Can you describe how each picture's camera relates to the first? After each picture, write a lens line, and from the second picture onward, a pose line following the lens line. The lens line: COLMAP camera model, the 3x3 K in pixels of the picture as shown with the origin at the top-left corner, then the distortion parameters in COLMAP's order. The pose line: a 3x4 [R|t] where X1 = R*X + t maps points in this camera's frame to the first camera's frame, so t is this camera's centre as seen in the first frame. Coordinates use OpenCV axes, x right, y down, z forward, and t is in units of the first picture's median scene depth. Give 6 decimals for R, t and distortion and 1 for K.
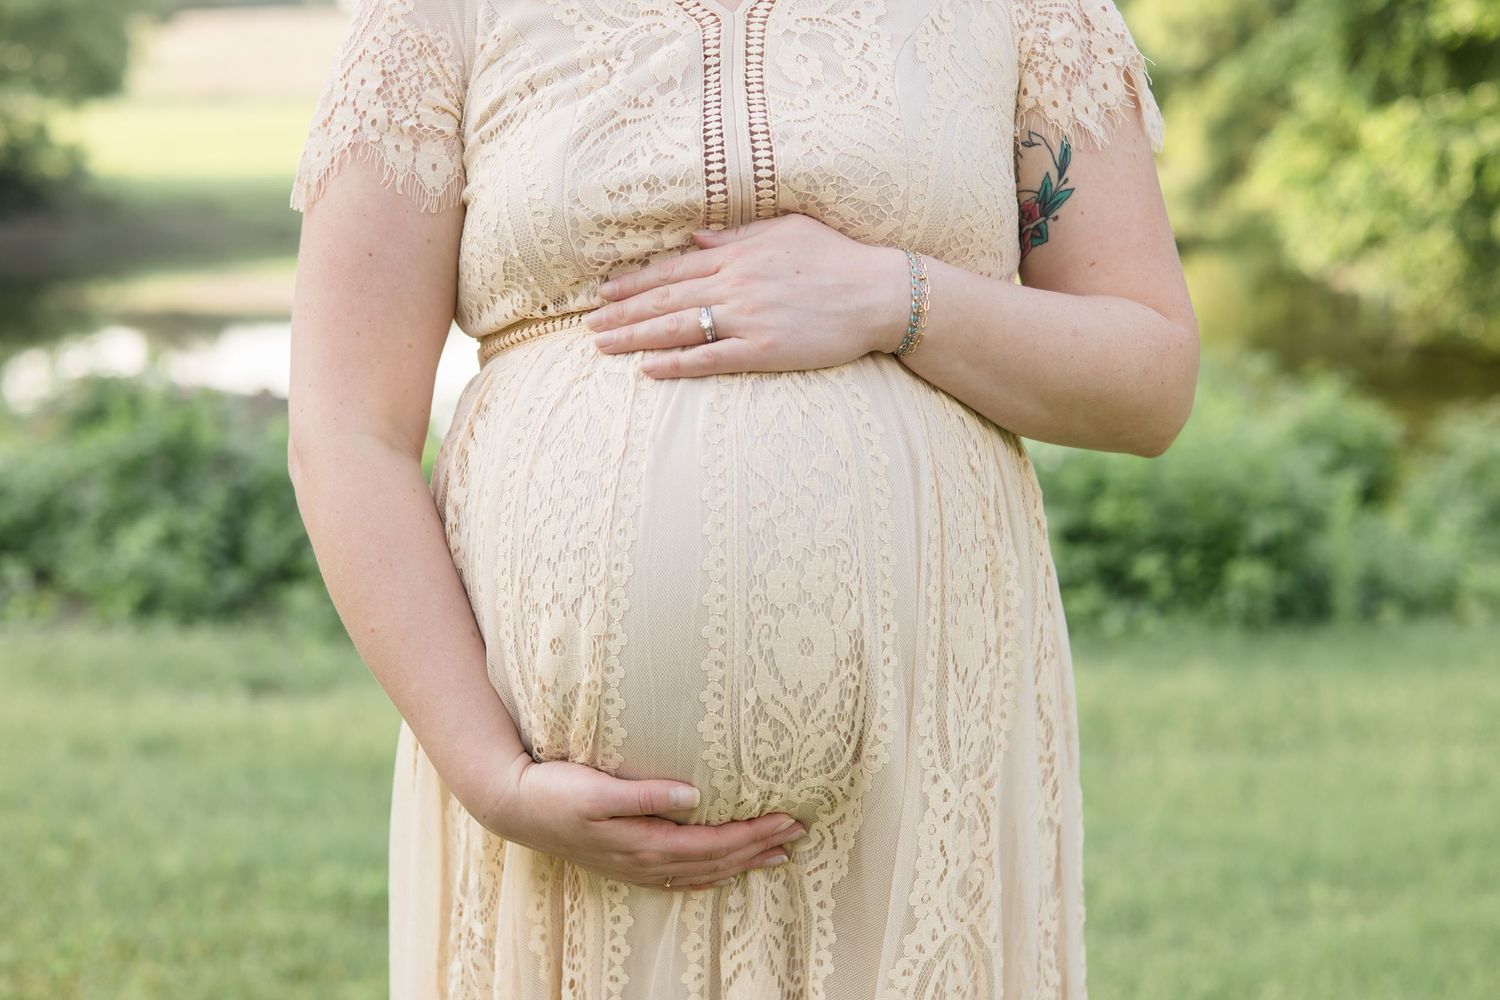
lens RADIAL K [[2228.8, 0, 749.5], [0, 2228.8, 498.7], [0, 0, 1]] dist [0.157514, 0.002927]
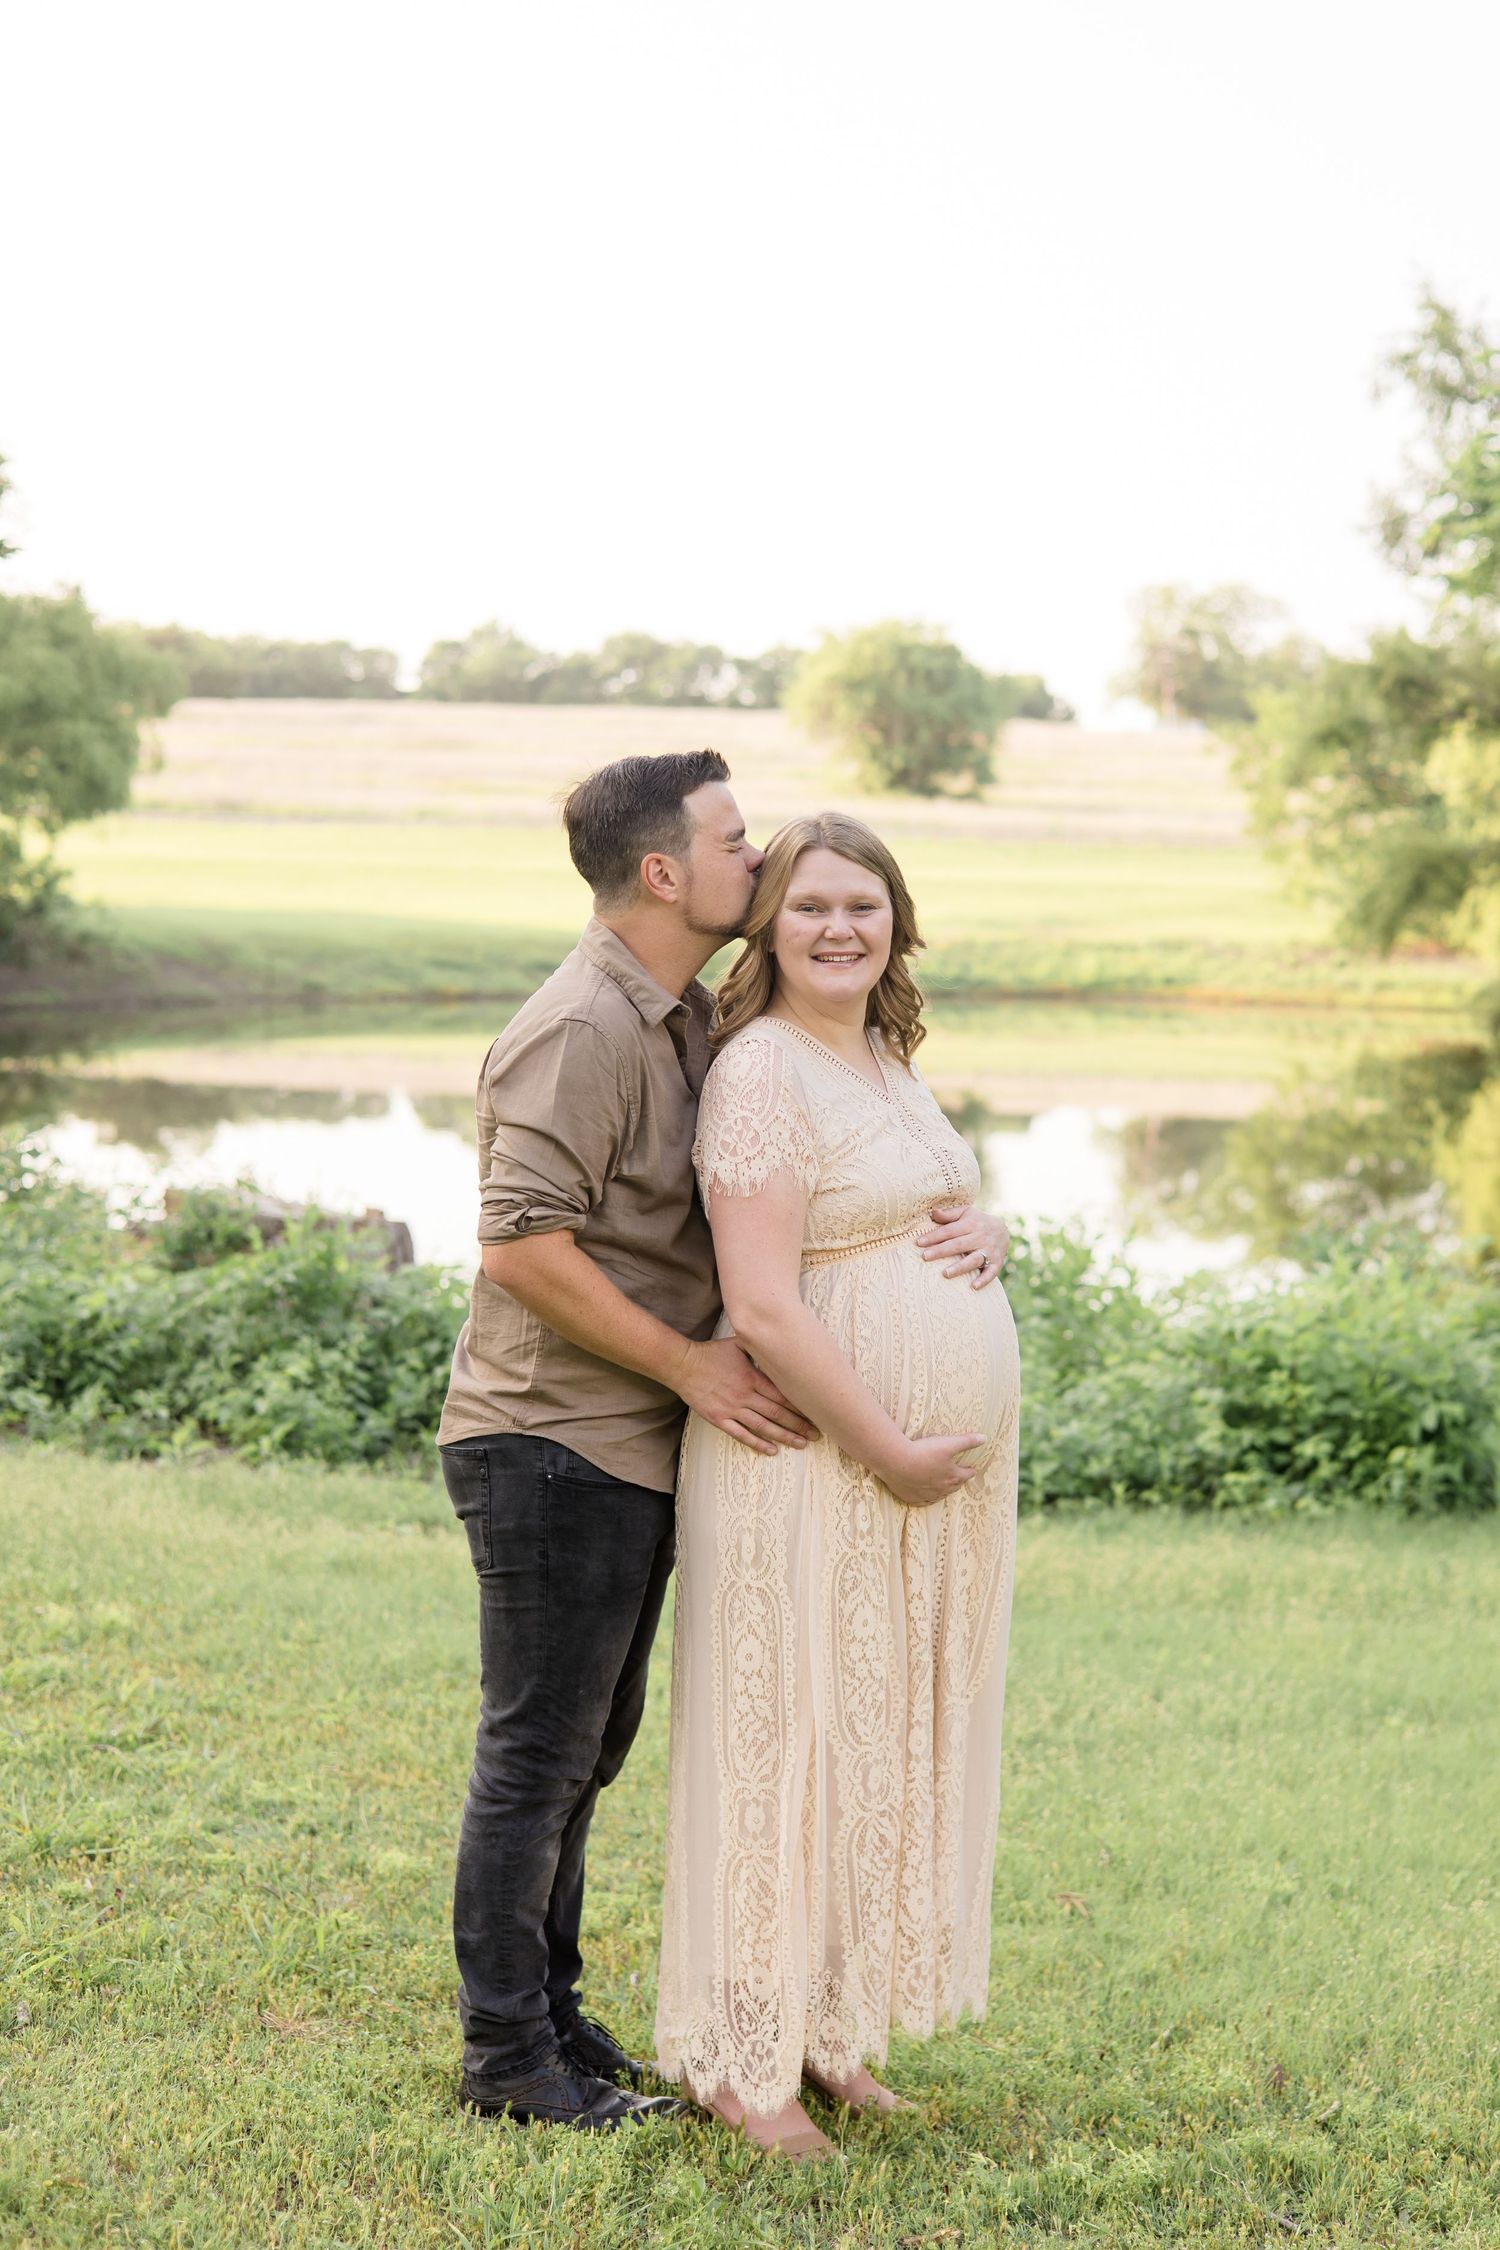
lens RADIAL K [[3770.5, 0, 739.5], [0, 3770.5, 1195.5], [0, 0, 1]] dist [-0.001650, -0.011891]
pose [[0.997859, 0.044547, -0.047882, -0.001453], [-0.046944, 0.997638, -0.050152, 0.012709], [0.045535, 0.052293, 0.997593, -0.617227]]
